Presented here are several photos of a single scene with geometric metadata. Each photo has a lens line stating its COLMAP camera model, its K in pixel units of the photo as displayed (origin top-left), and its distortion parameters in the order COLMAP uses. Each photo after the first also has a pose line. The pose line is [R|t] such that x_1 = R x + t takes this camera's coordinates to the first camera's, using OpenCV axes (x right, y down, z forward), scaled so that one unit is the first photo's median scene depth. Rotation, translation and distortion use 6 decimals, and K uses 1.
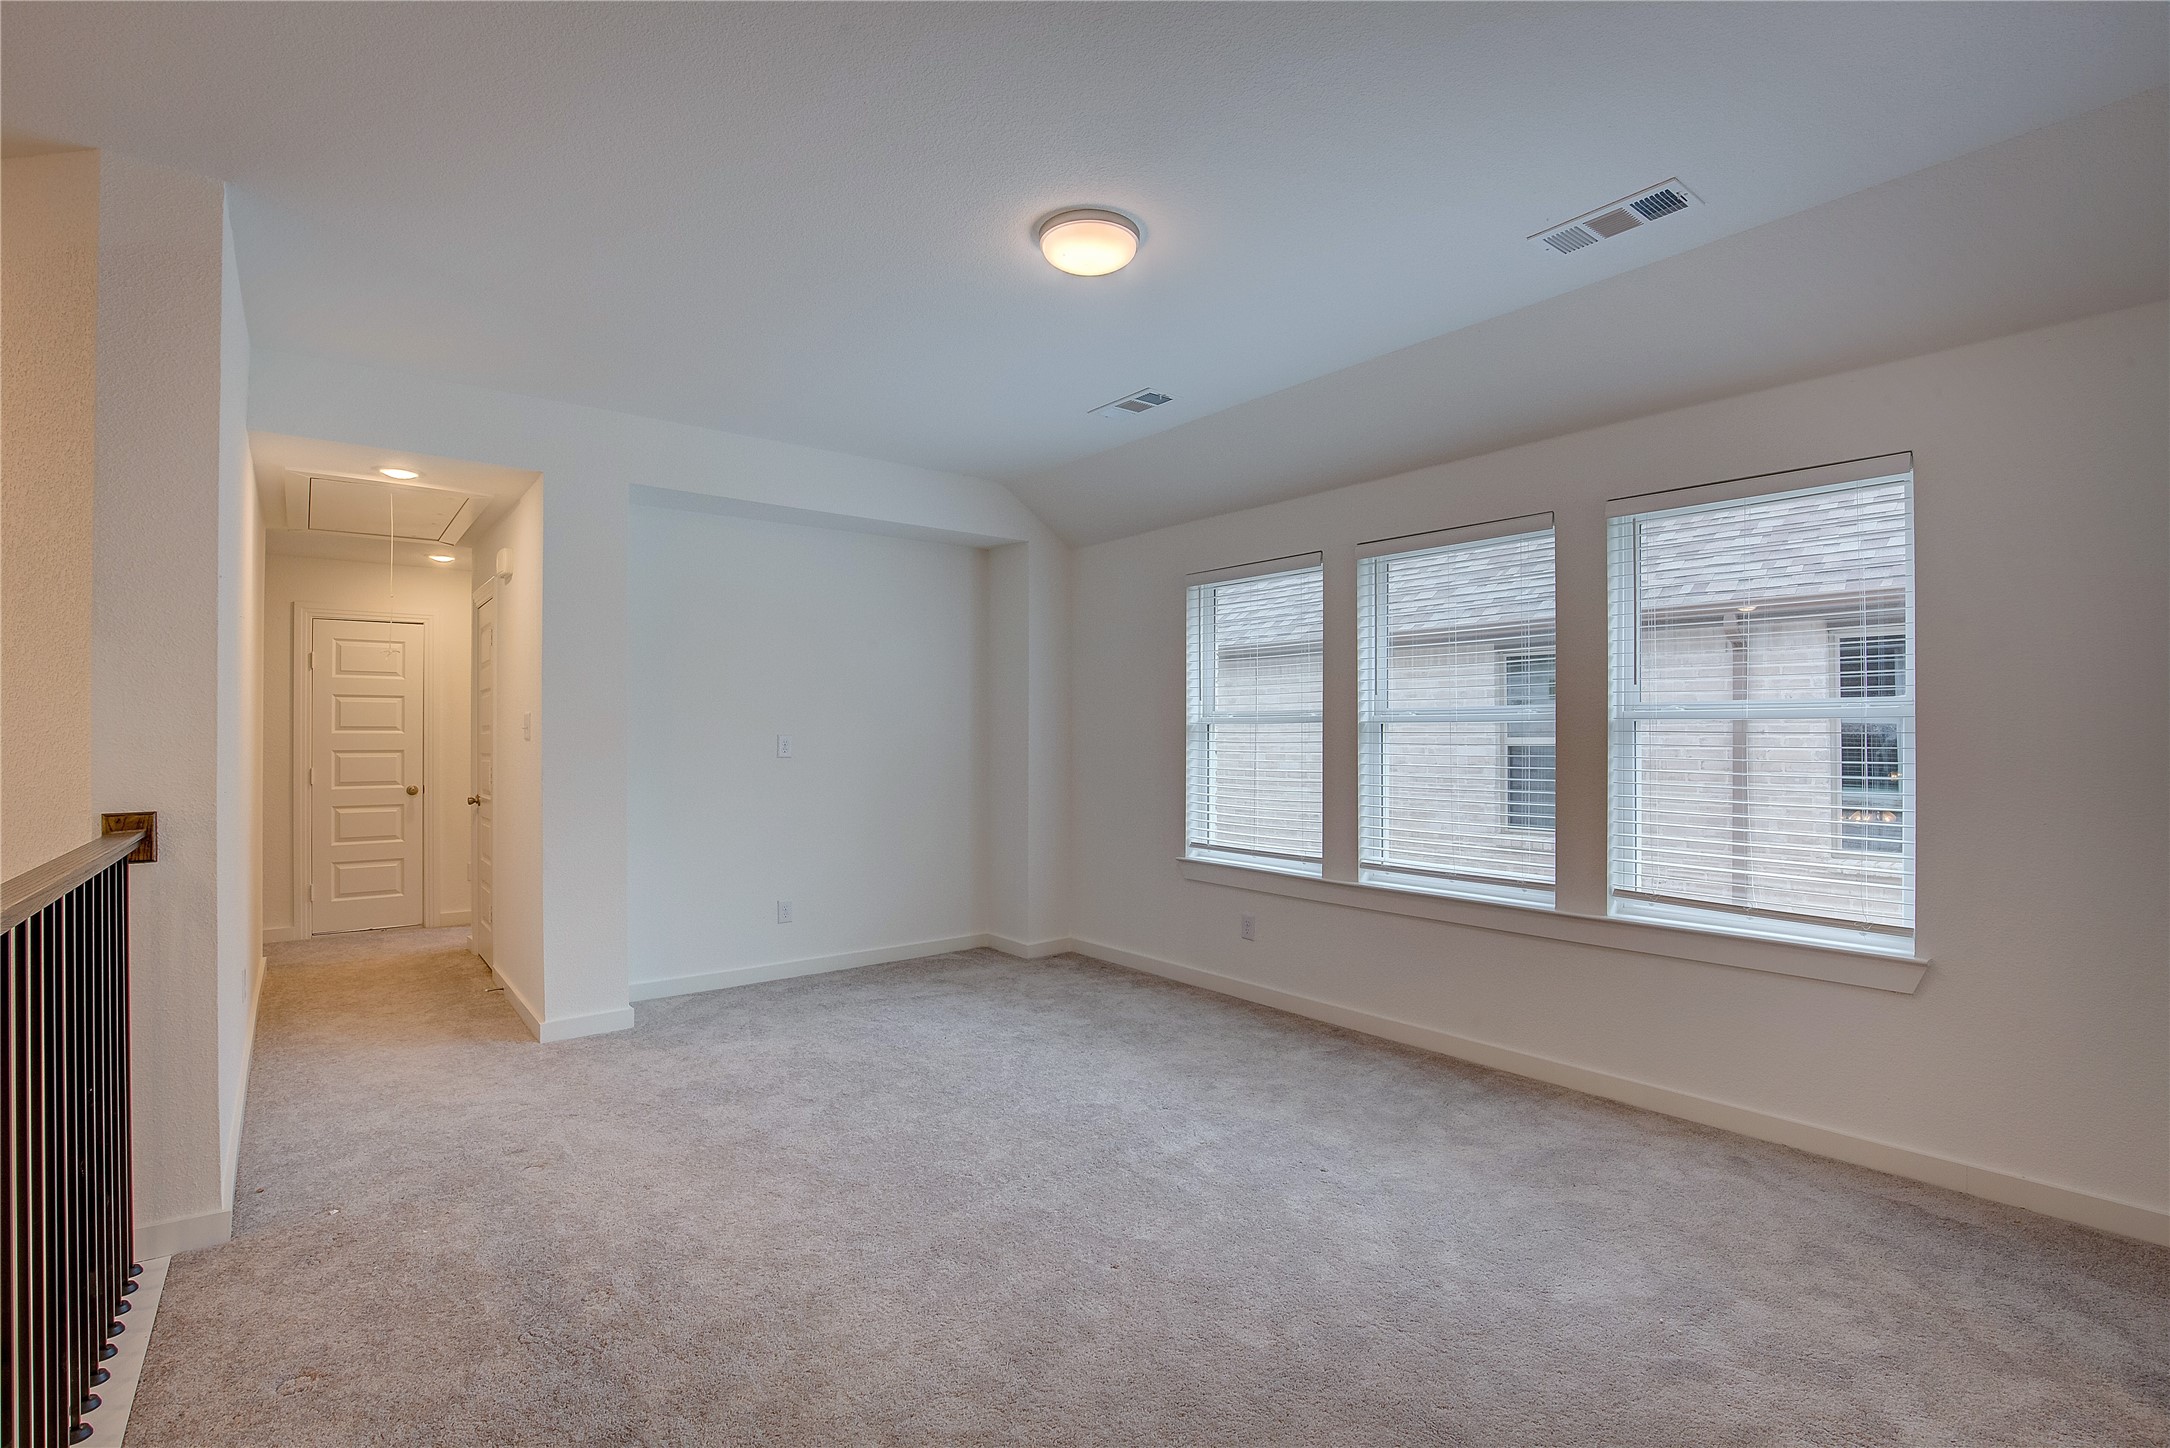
lens RADIAL K [[996.1, 0, 1086.5], [0, 996.1, 727.9], [0, 0, 1]] dist [-0.000333, 0.000185]
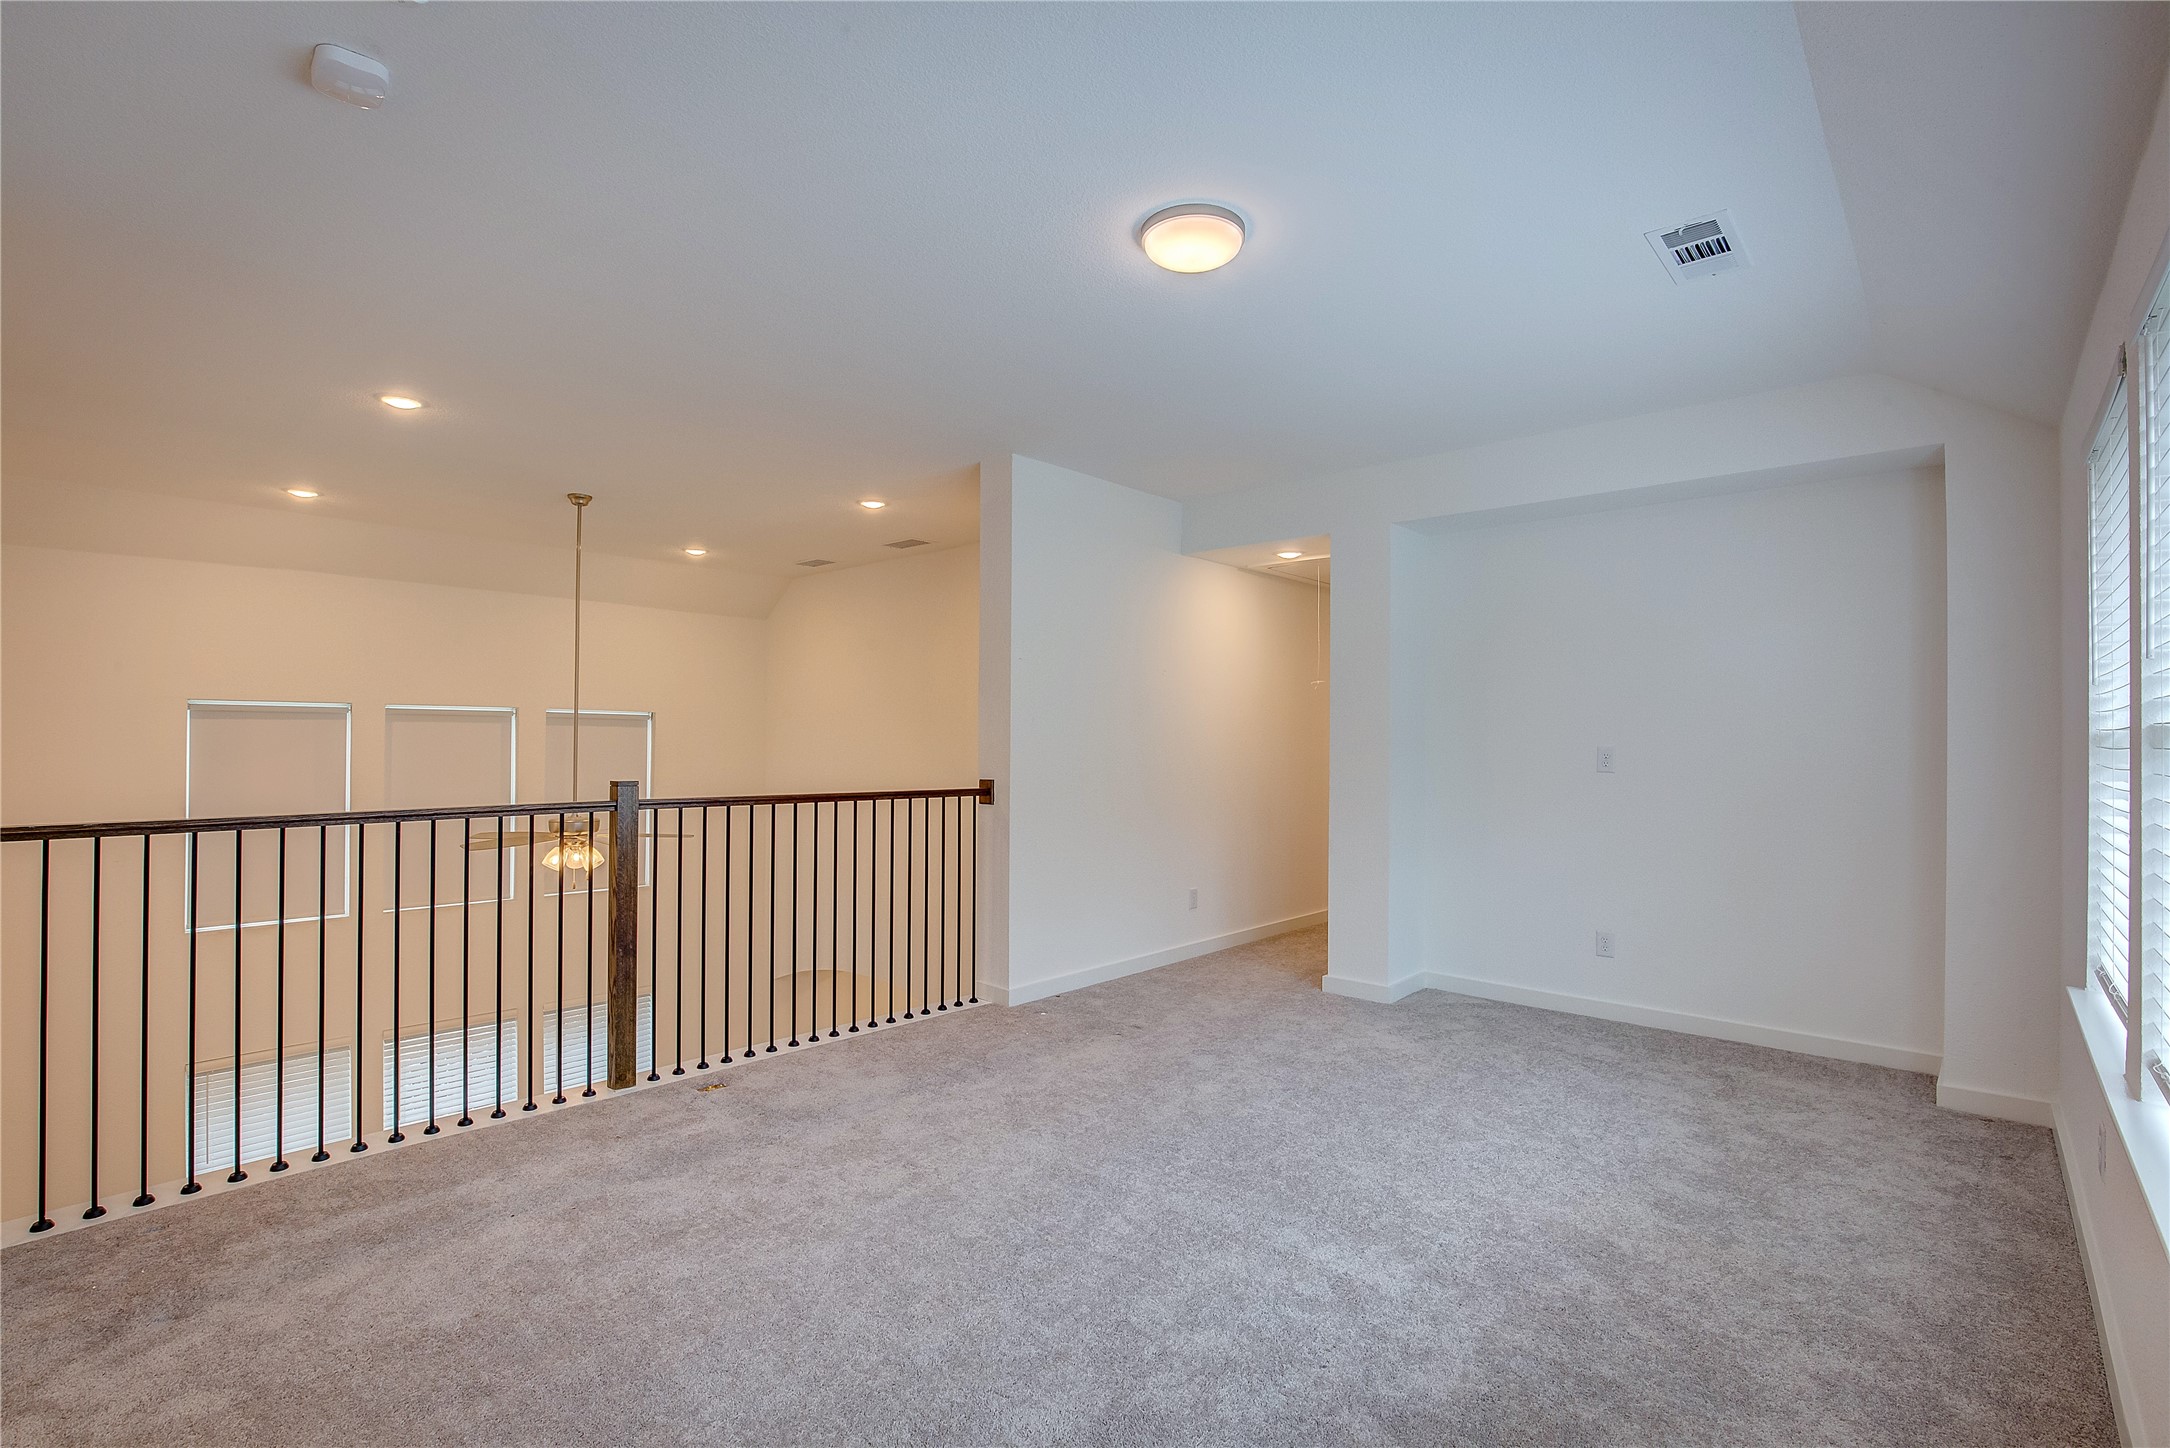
lens RADIAL K [[996.1, 0, 1085.5], [0, 996.1, 734.3], [0, 0, 1]] dist [-0.000333, 0.000185]
pose [[0.177070, -0.001678, -0.984197, 0.573967], [0.001559, 0.999998, -0.001425, -0.002802], [0.984197, -0.001282, 0.177072, 0.447507]]
